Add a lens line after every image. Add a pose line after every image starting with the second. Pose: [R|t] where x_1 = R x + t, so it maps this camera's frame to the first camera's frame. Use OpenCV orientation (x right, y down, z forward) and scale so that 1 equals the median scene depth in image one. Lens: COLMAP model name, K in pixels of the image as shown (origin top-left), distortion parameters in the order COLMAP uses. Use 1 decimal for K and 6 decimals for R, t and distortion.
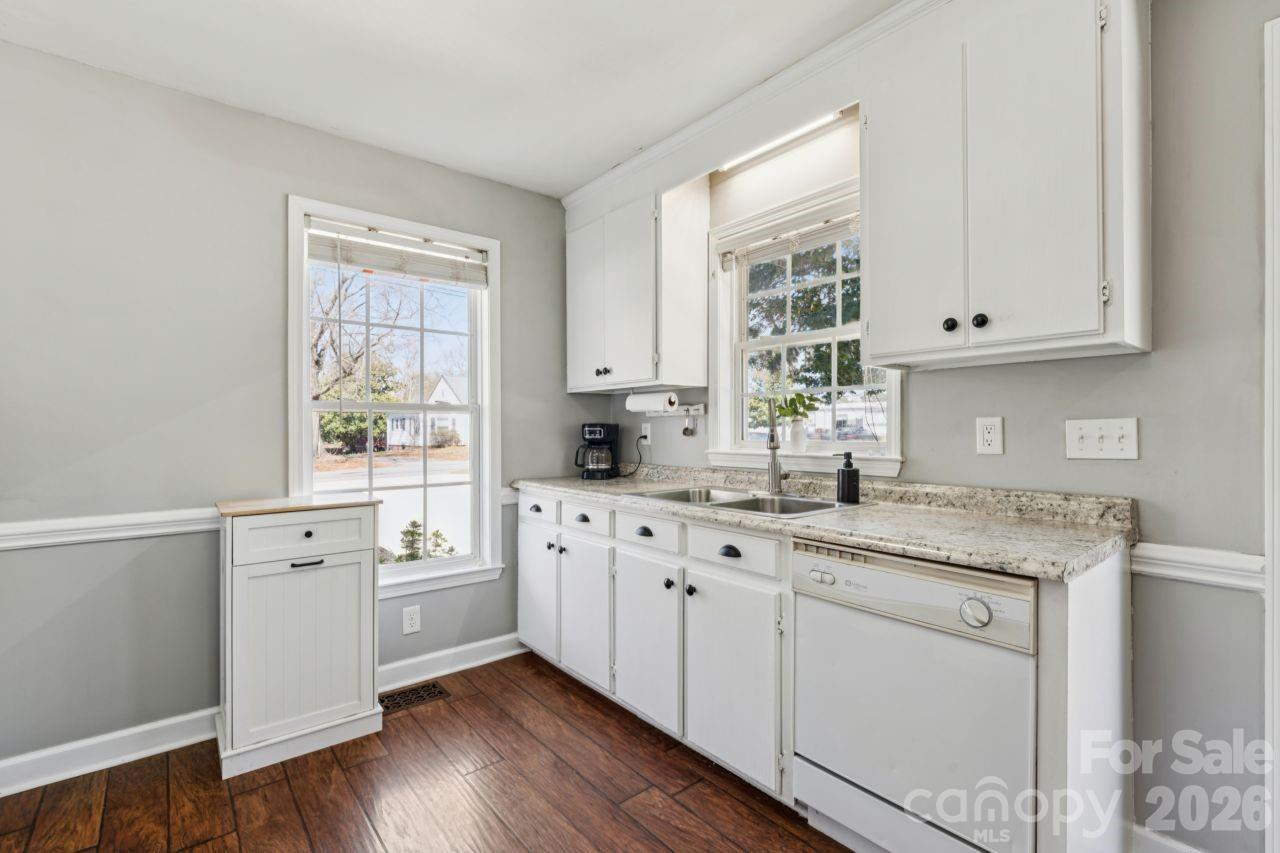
lens RADIAL K [[579.9, 0, 640.3], [0, 579.9, 420.8], [0, 0, 1]] dist [0.001004, 0.000219]
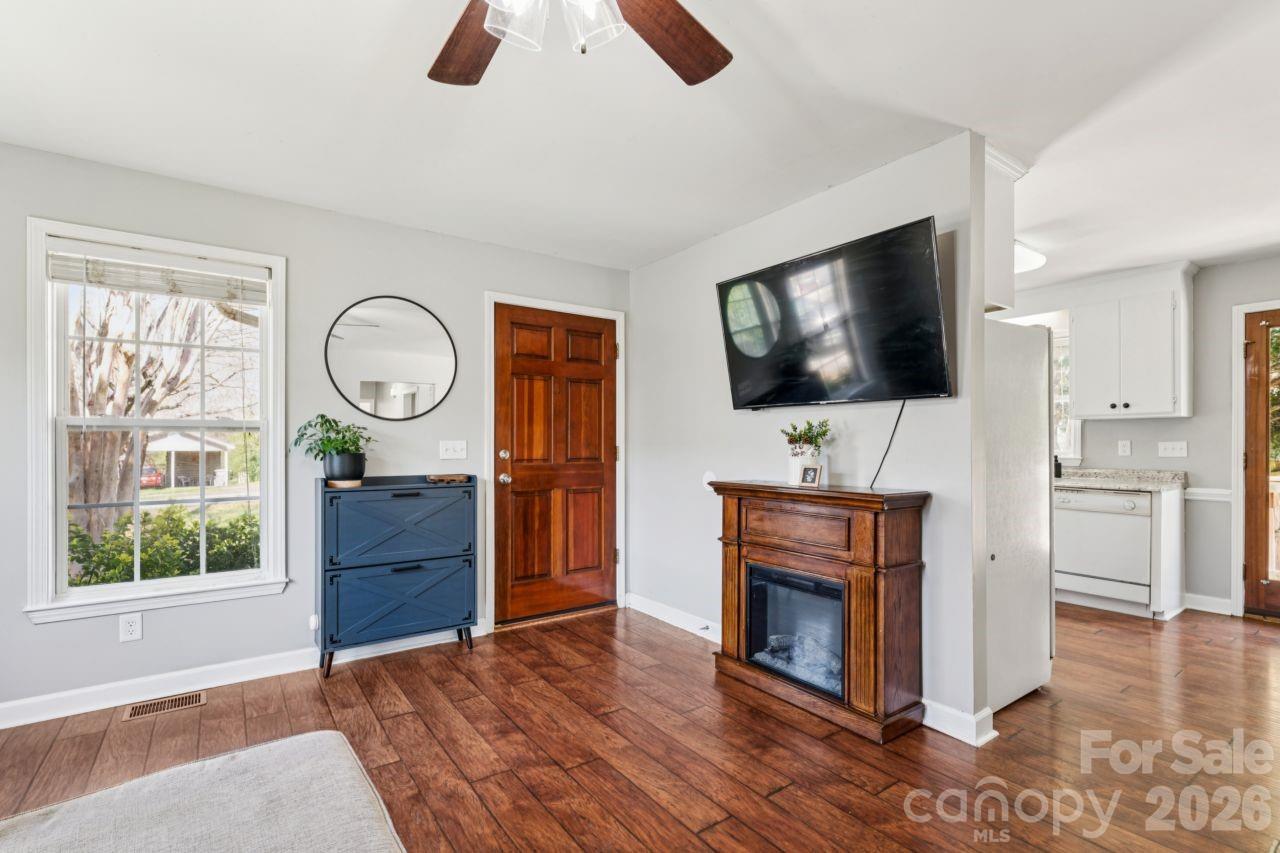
lens RADIAL K [[600.8, 0, 643.9], [0, 600.8, 438.5], [0, 0, 1]] dist [0.003096, 0.000472]
pose [[0.998578, -0.000223, -0.053303, -0.080322], [0.000431, 0.999992, 0.003896, -0.001595], [0.053302, -0.003914, 0.998571, -0.102395]]
